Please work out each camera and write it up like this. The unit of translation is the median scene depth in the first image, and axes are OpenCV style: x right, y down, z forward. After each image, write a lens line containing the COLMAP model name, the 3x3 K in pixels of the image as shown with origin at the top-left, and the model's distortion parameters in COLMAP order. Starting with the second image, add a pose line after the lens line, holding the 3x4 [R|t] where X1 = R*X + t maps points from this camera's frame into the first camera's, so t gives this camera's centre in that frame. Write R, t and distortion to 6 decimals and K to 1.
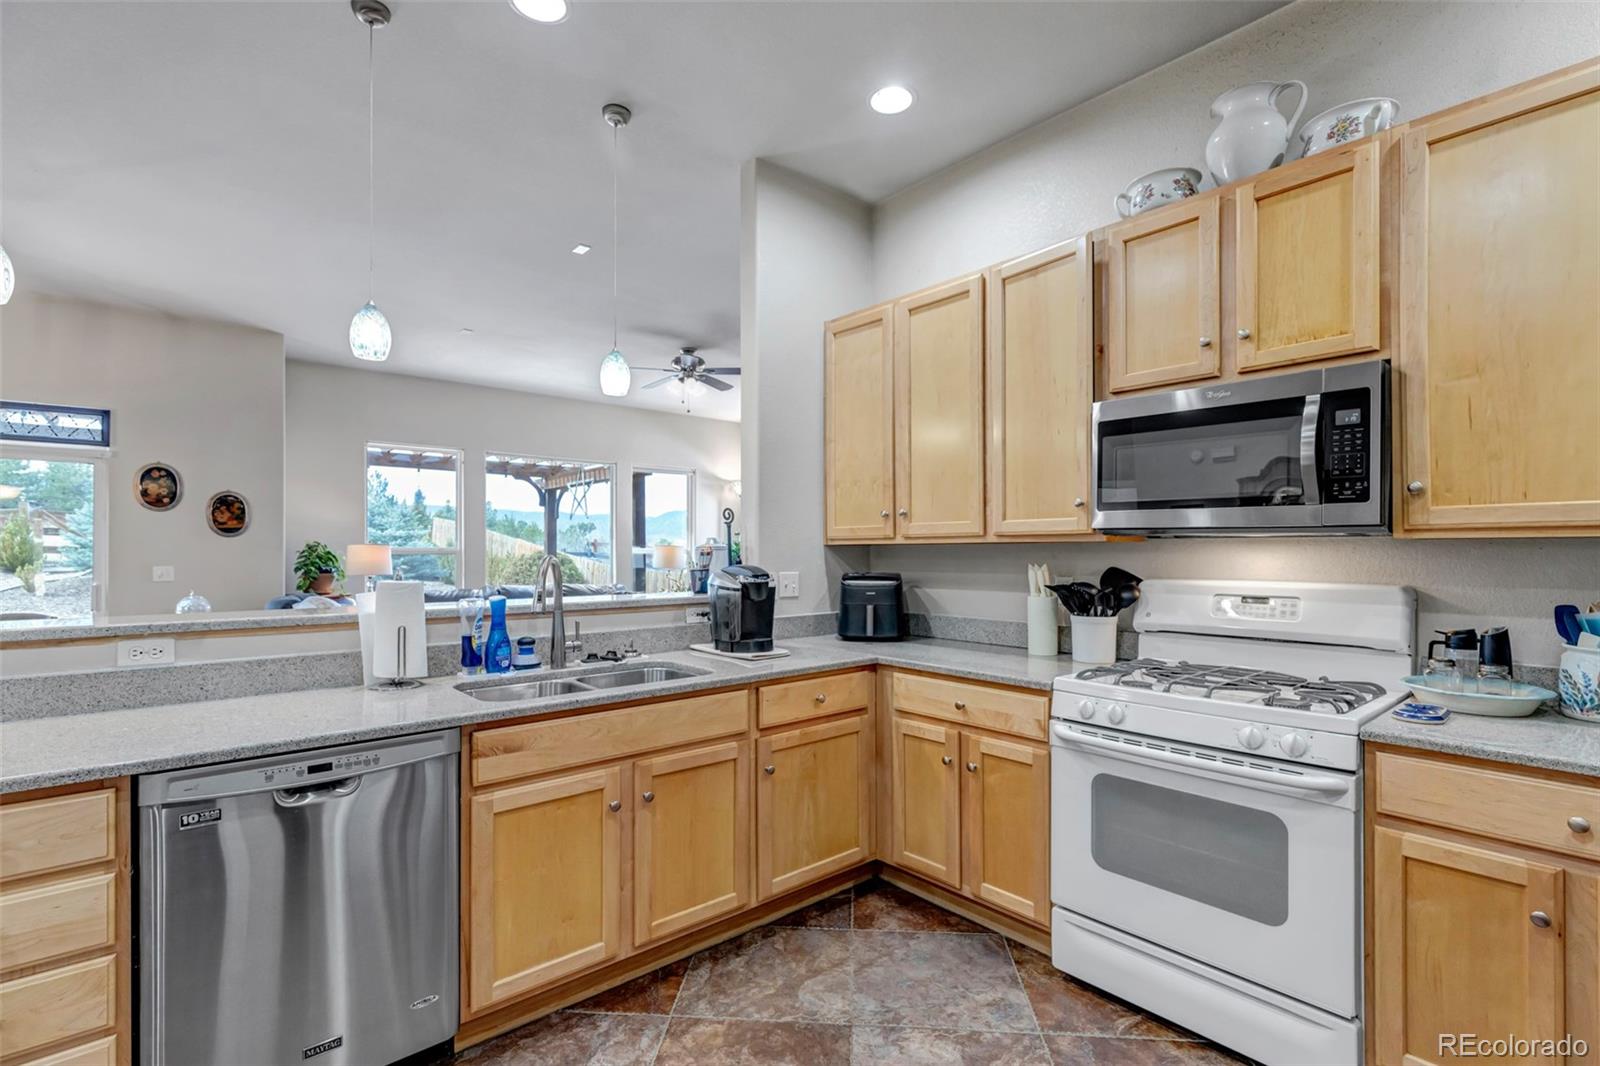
lens RADIAL K [[728.8, 0, 797.5], [0, 728.8, 549.2], [0, 0, 1]] dist [0.000744, -0.000420]
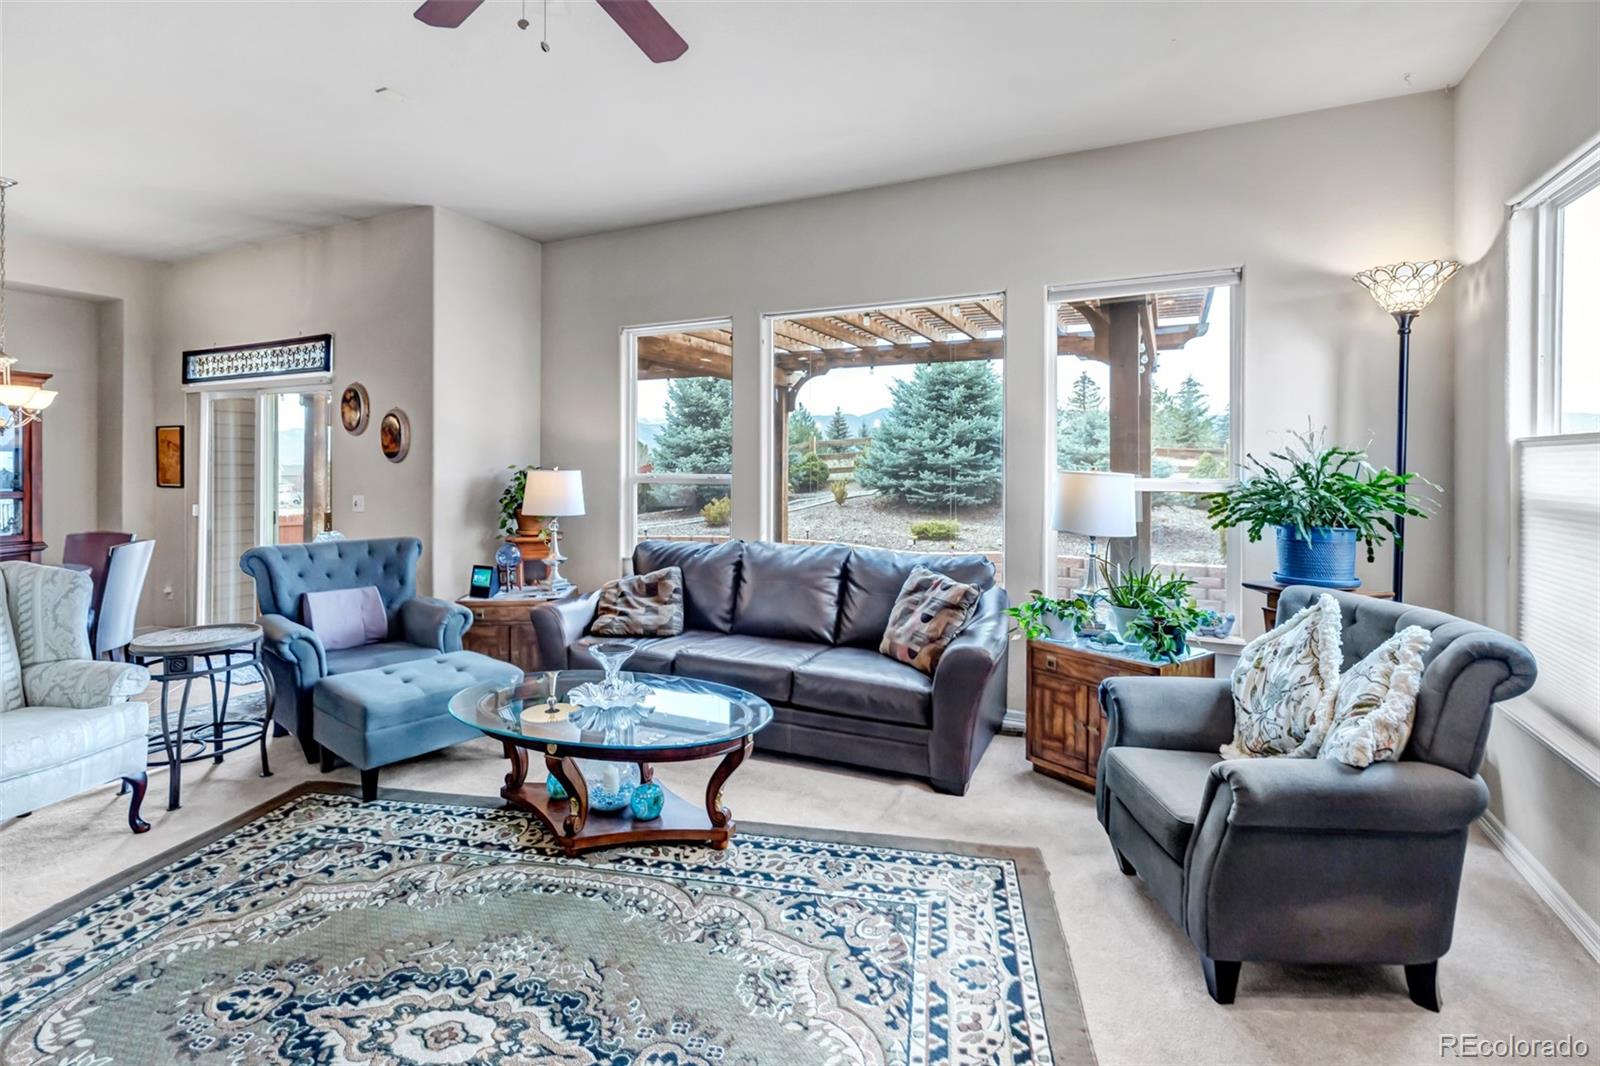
lens RADIAL K [[748.8, 0, 804.6], [0, 748.8, 463.2], [0, 0, 1]] dist [0.002304, 0.000744]
pose [[0.393868, -0.003378, -0.919161, 0.459157], [-0.000527, 0.999992, -0.003901, -0.029462], [0.919167, 0.002021, 0.393863, 2.438904]]
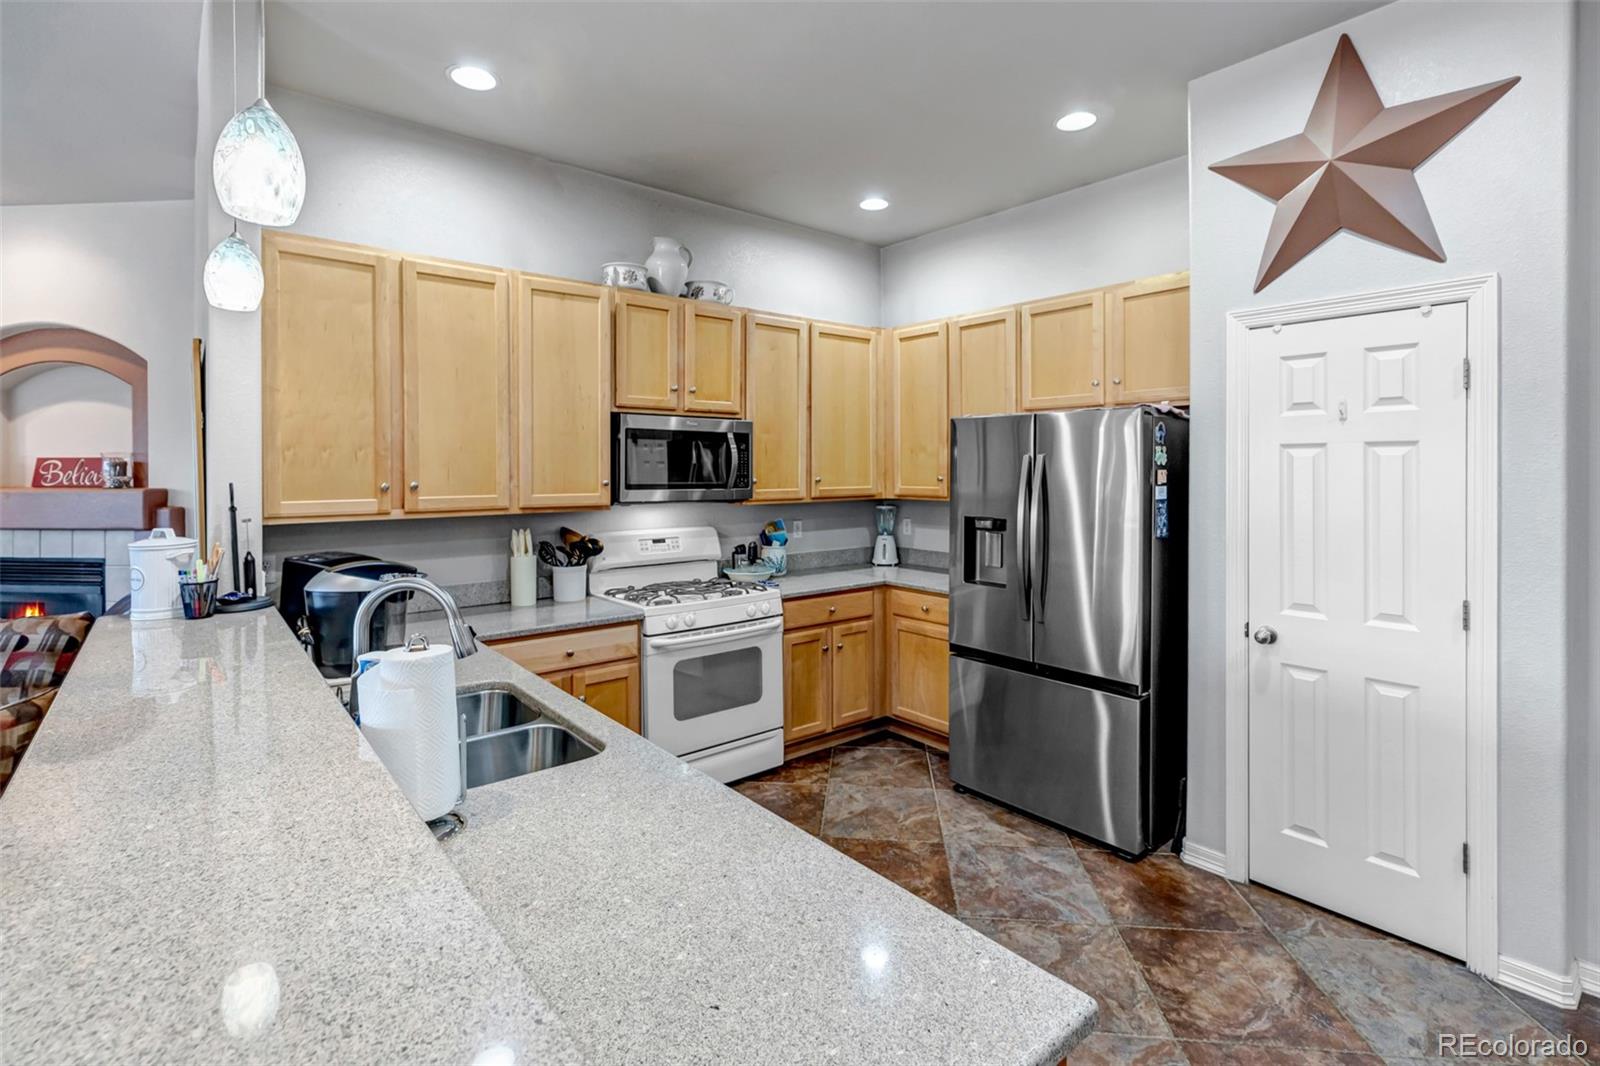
lens RADIAL K [[753.1, 0, 794.0], [0, 753.1, 471.1], [0, 0, 1]] dist [0.002726, 0.000249]
pose [[0.032358, -0.005379, 0.999462, -0.985648], [0.000219, 0.999986, 0.005374, -0.090824], [-0.999476, 0.000045, 0.032359, 0.578632]]
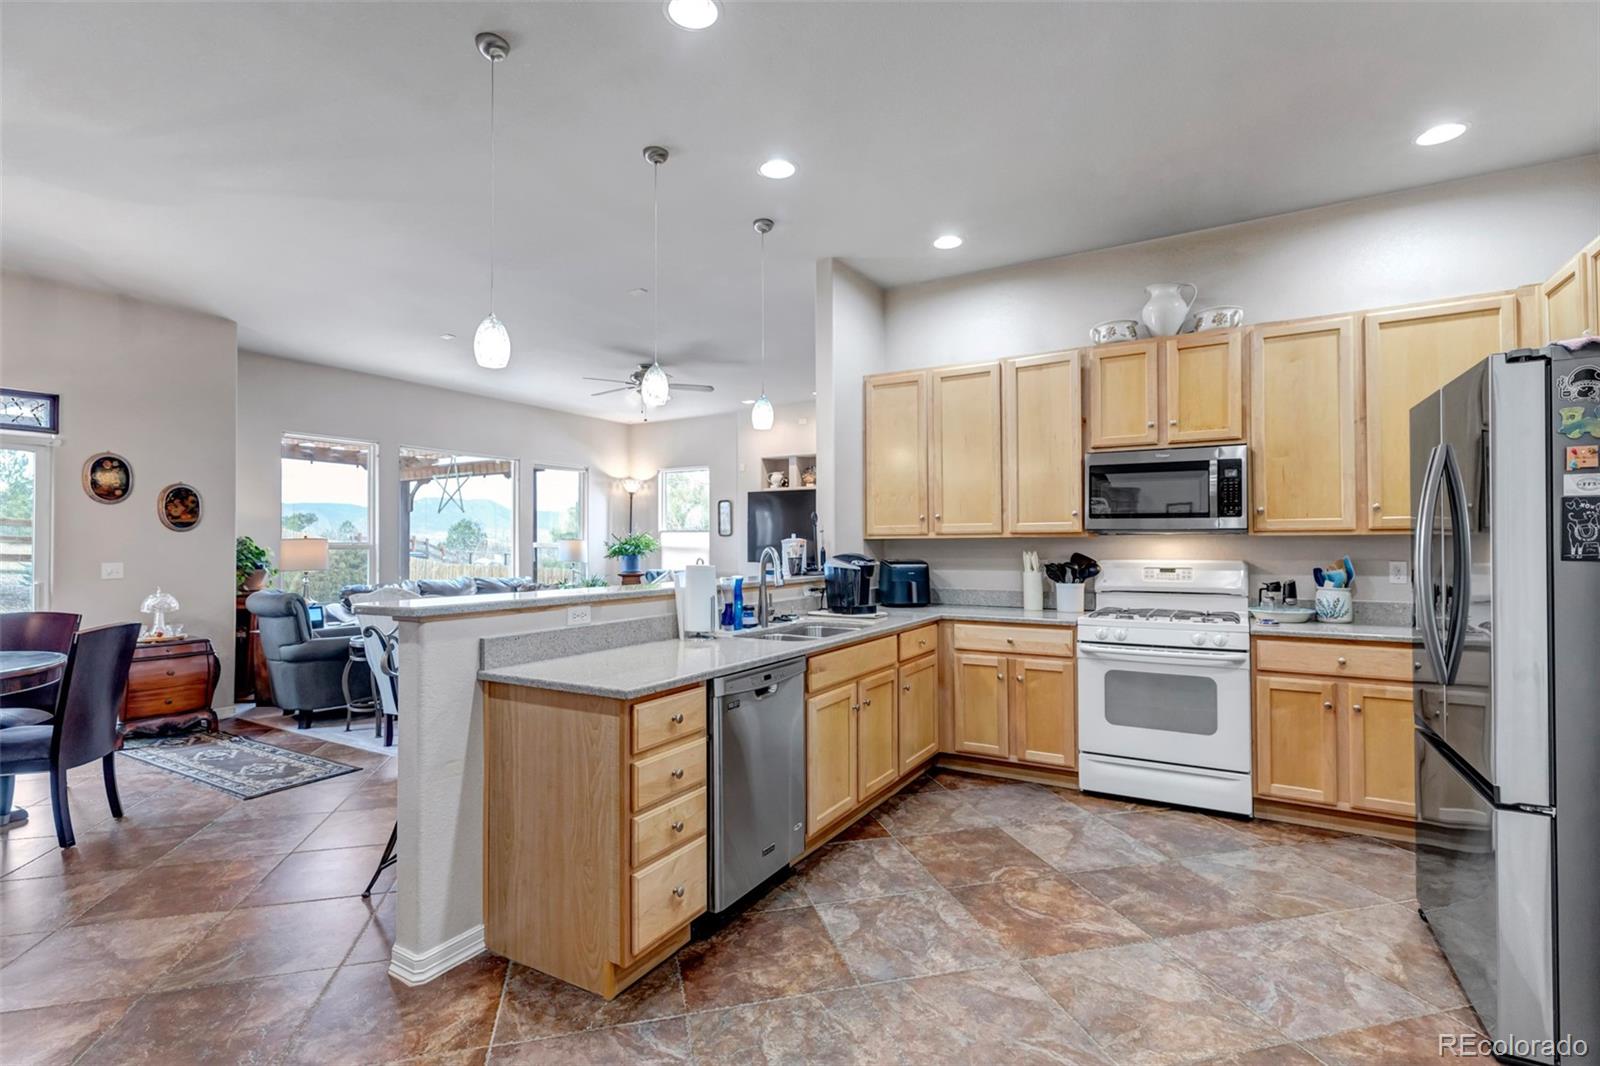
lens RADIAL K [[738.2, 0, 793.9], [0, 738.2, 533.9], [0, 0, 1]] dist [0.001906, 0.000066]
pose [[0.951285, 0.000913, 0.308311, -0.703751], [0.002930, 0.999924, -0.012000, 0.000492], [-0.308298, 0.012319, 0.951210, -0.374663]]
